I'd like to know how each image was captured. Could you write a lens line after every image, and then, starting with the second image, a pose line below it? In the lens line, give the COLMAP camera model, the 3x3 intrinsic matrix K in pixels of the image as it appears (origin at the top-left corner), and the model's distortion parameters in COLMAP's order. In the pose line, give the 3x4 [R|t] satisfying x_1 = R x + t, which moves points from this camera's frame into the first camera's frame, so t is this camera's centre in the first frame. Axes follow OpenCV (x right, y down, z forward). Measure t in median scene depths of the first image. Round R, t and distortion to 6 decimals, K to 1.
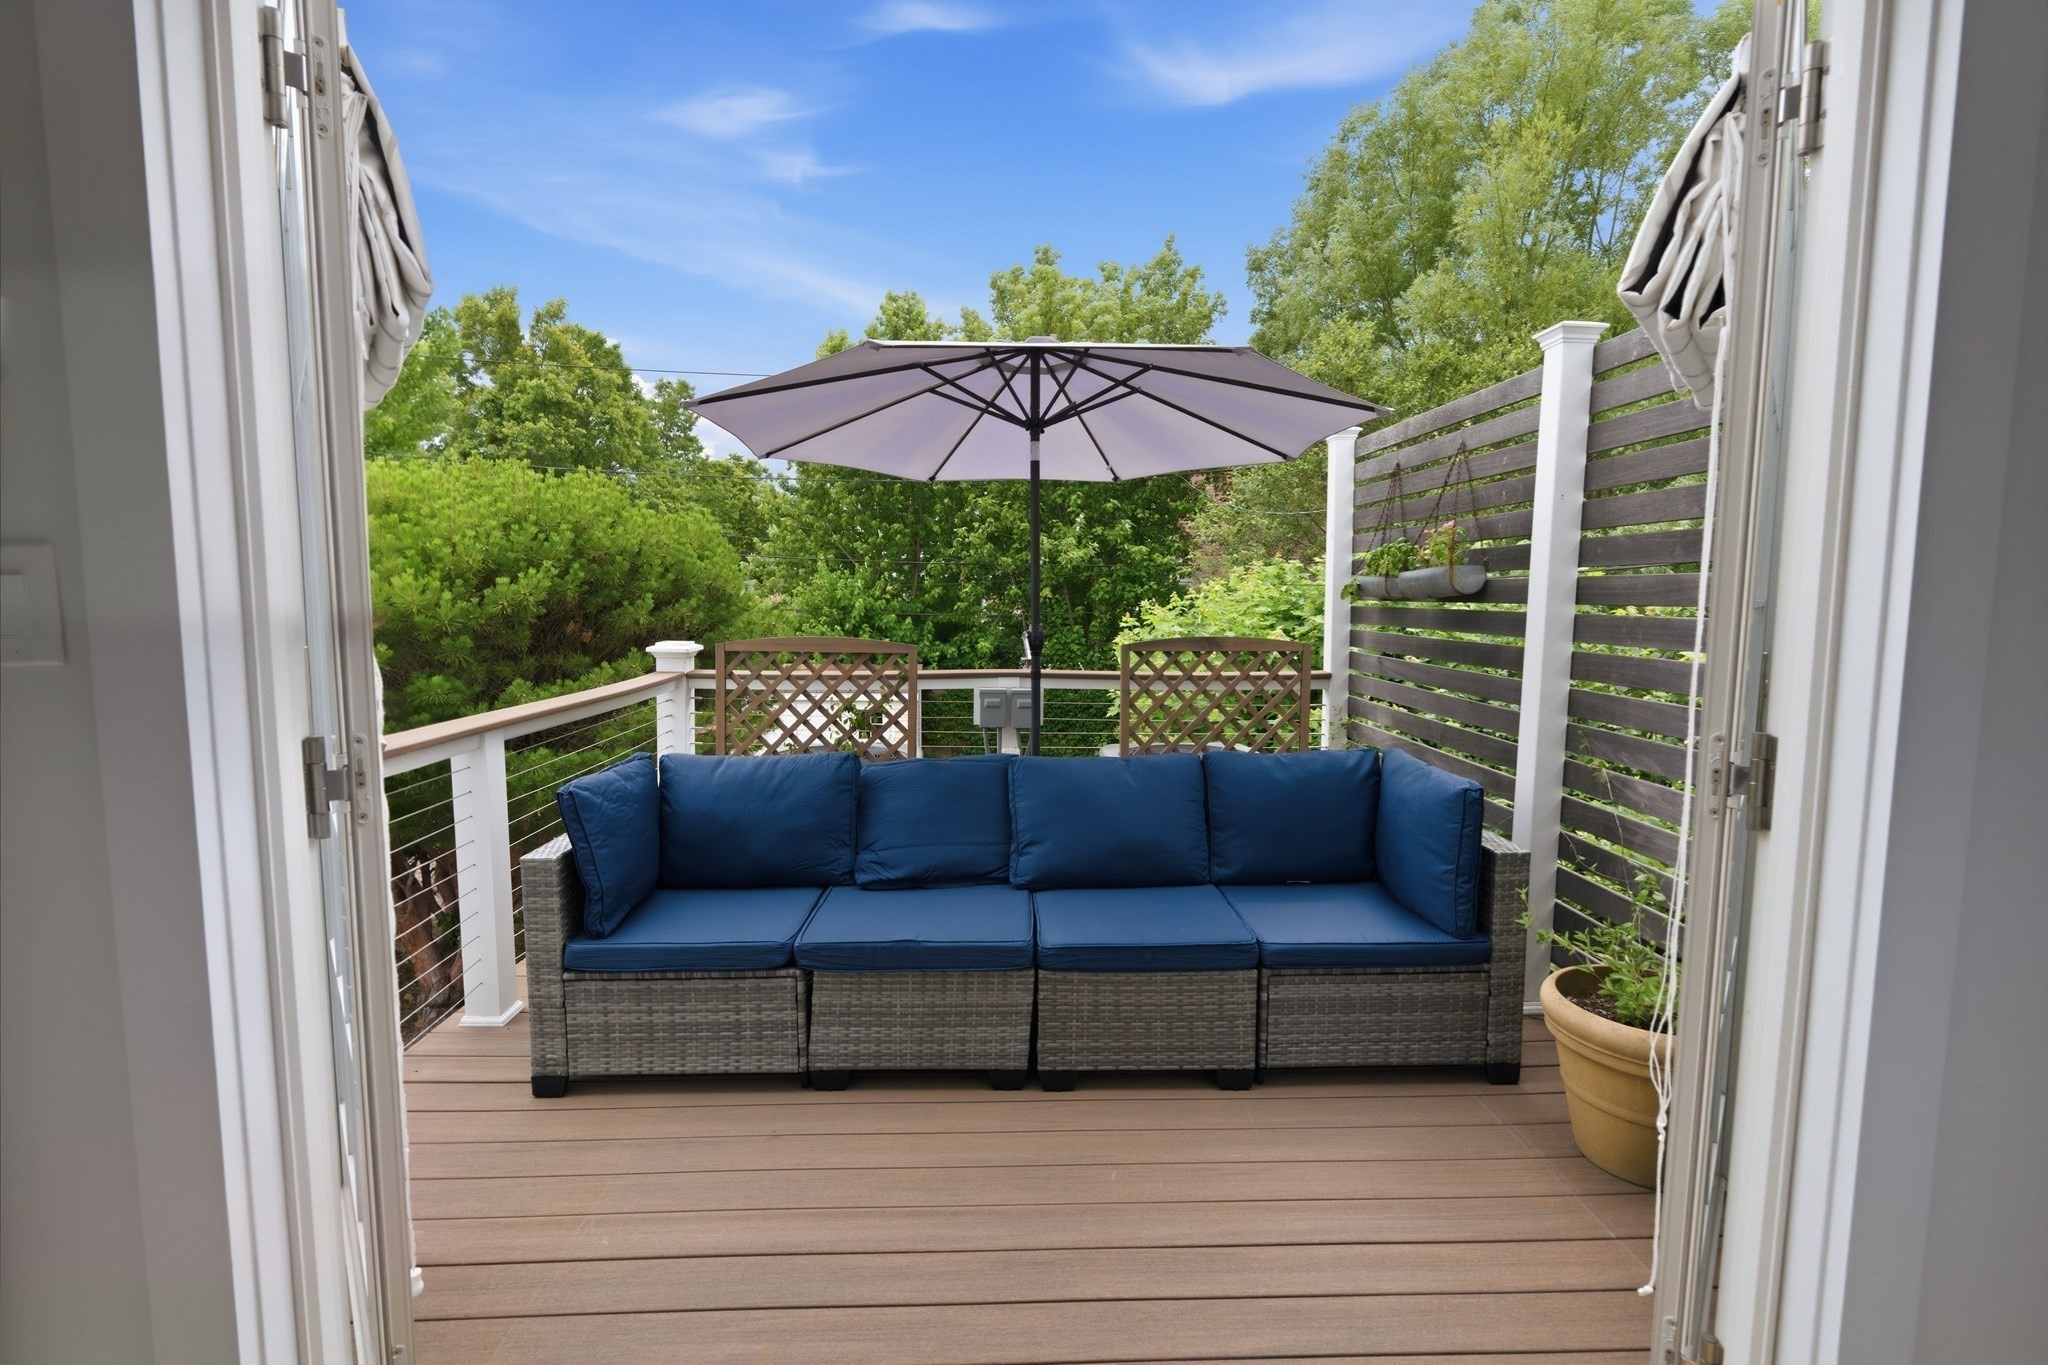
lens RADIAL K [[918.5, 0, 1021.3], [0, 918.5, 679.0], [0, 0, 1]] dist [-0.005541, 0.001626]
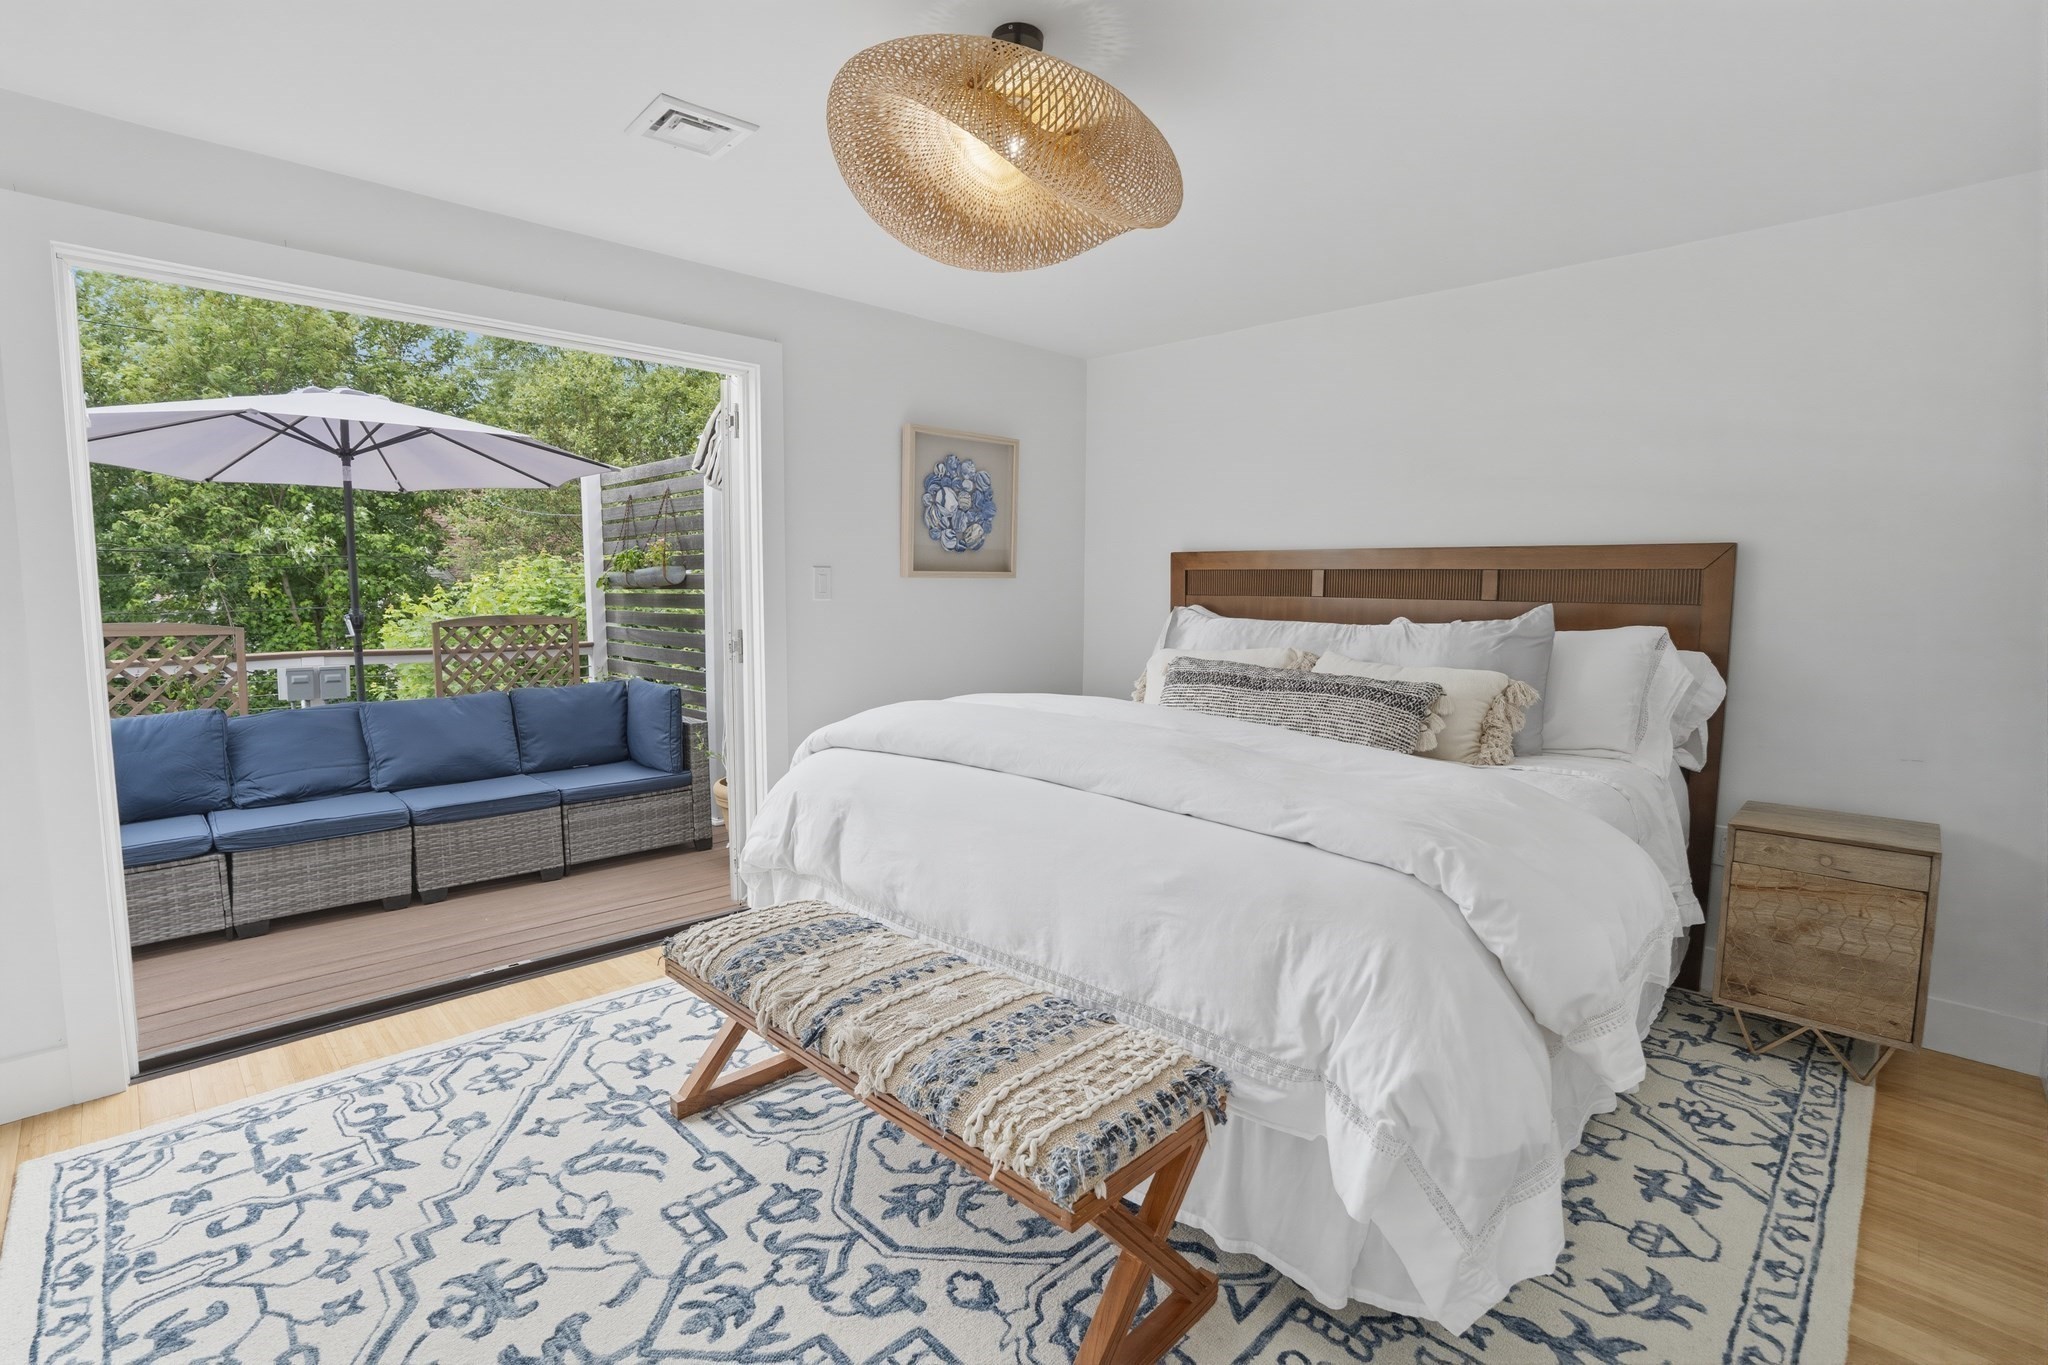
lens RADIAL K [[941.1, 0, 1021.4], [0, 941.1, 683.0], [0, 0, 1]] dist [-0.067807, 0.023357]
pose [[0.728470, -0.068598, 0.681635, -0.224395], [0.061146, 0.997514, 0.035041, 0.068864], [-0.682344, 0.016153, 0.730853, -0.687149]]
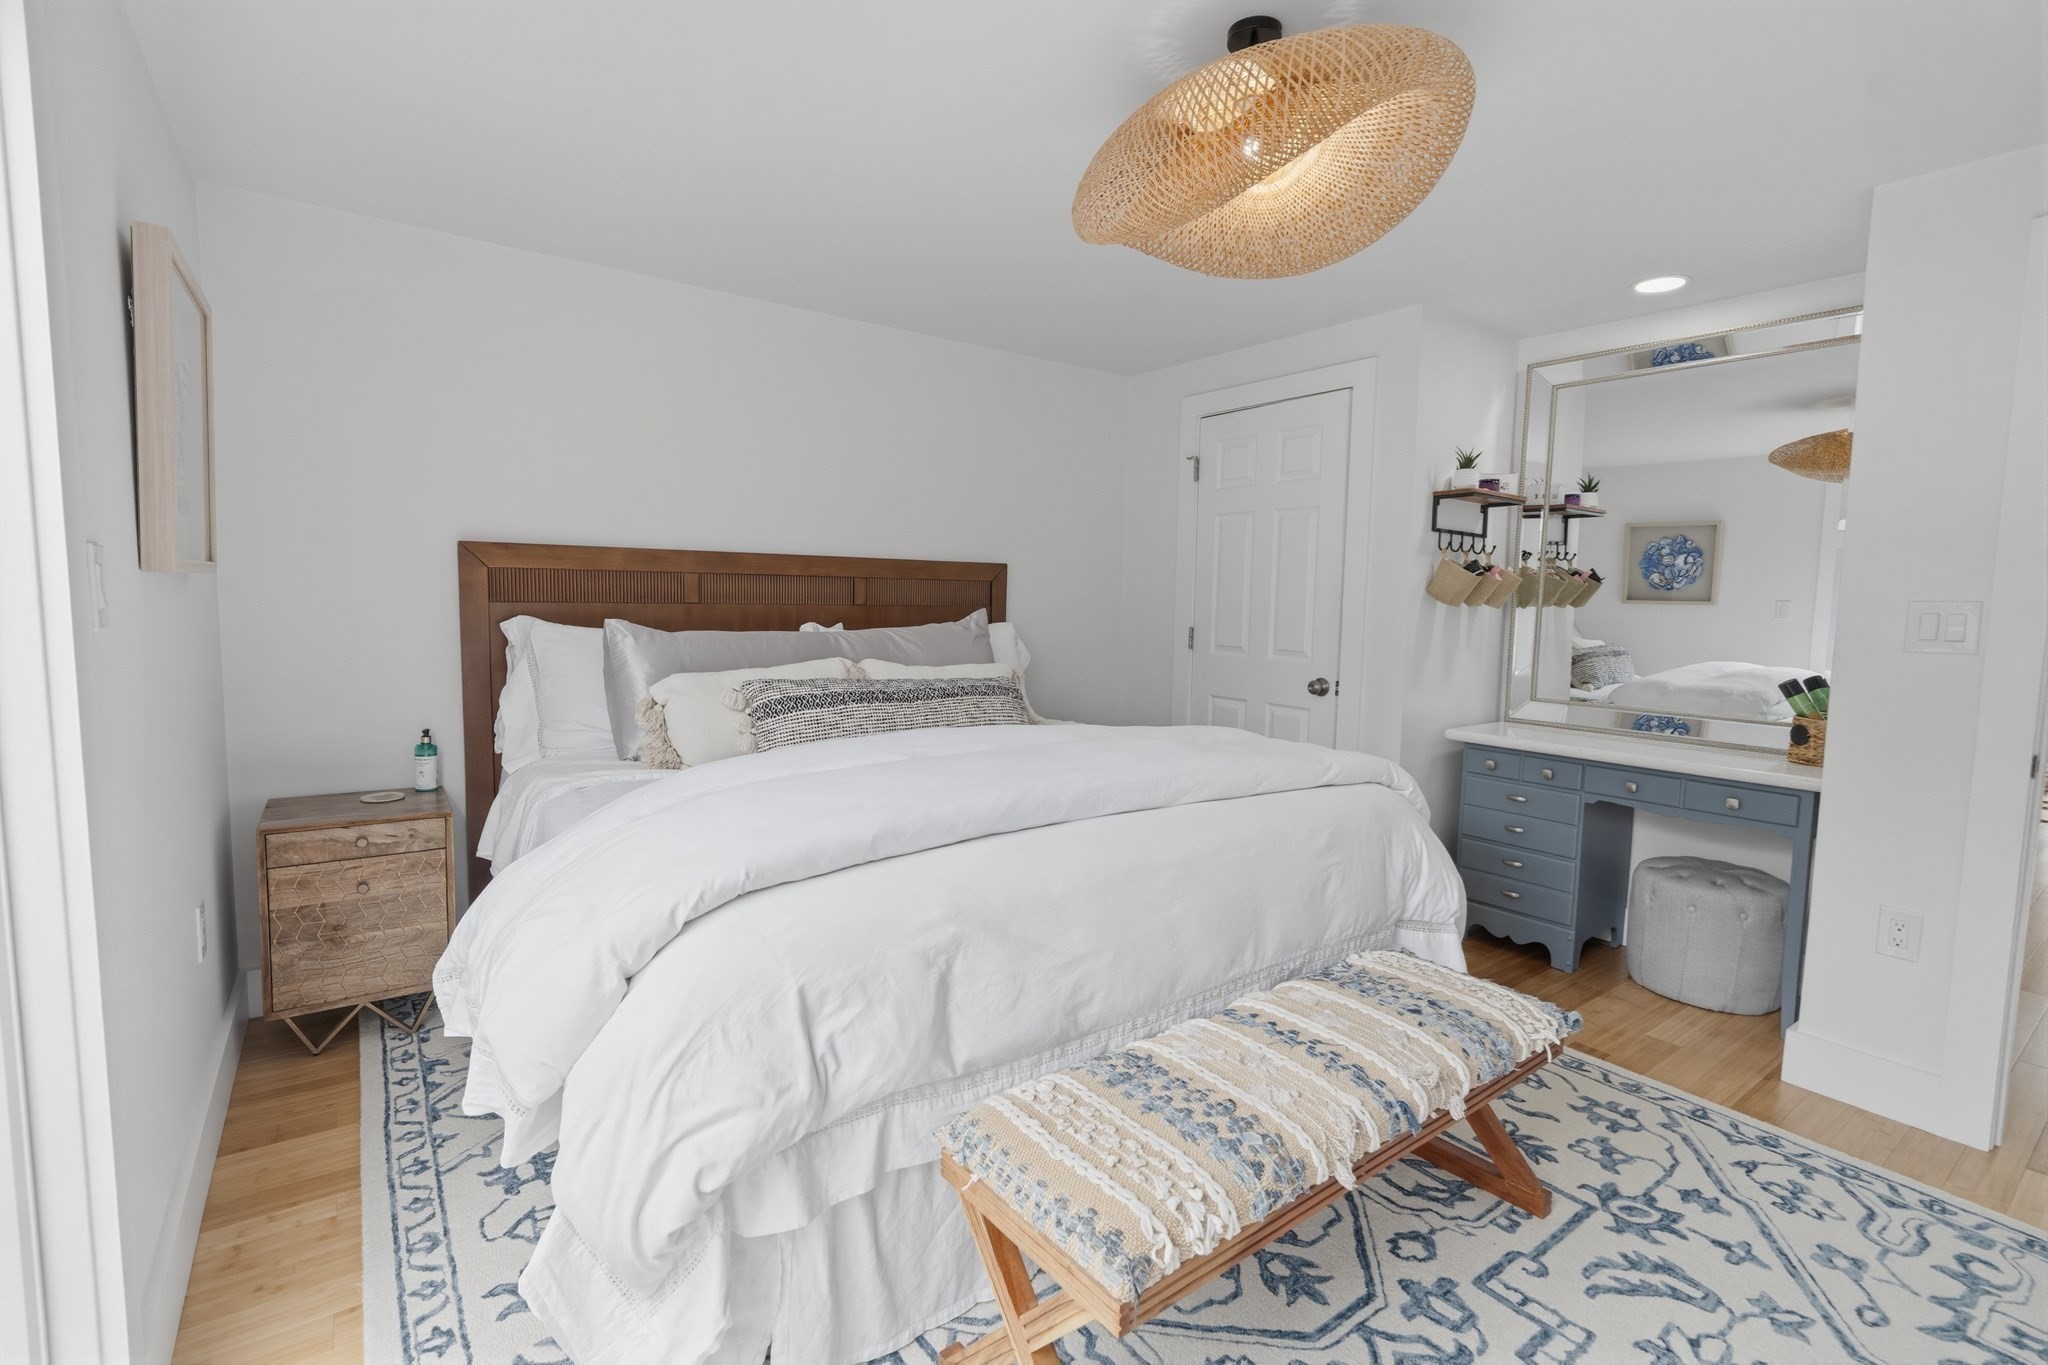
lens RADIAL K [[918.5, 0, 1021.3], [0, 918.5, 679.0], [0, 0, 1]] dist [-0.005541, 0.001626]
pose [[-0.561762, -0.088497, 0.822552, -0.216434], [0.060384, 0.987224, 0.147453, -0.022679], [-0.825092, 0.132502, -0.549241, 0.208839]]
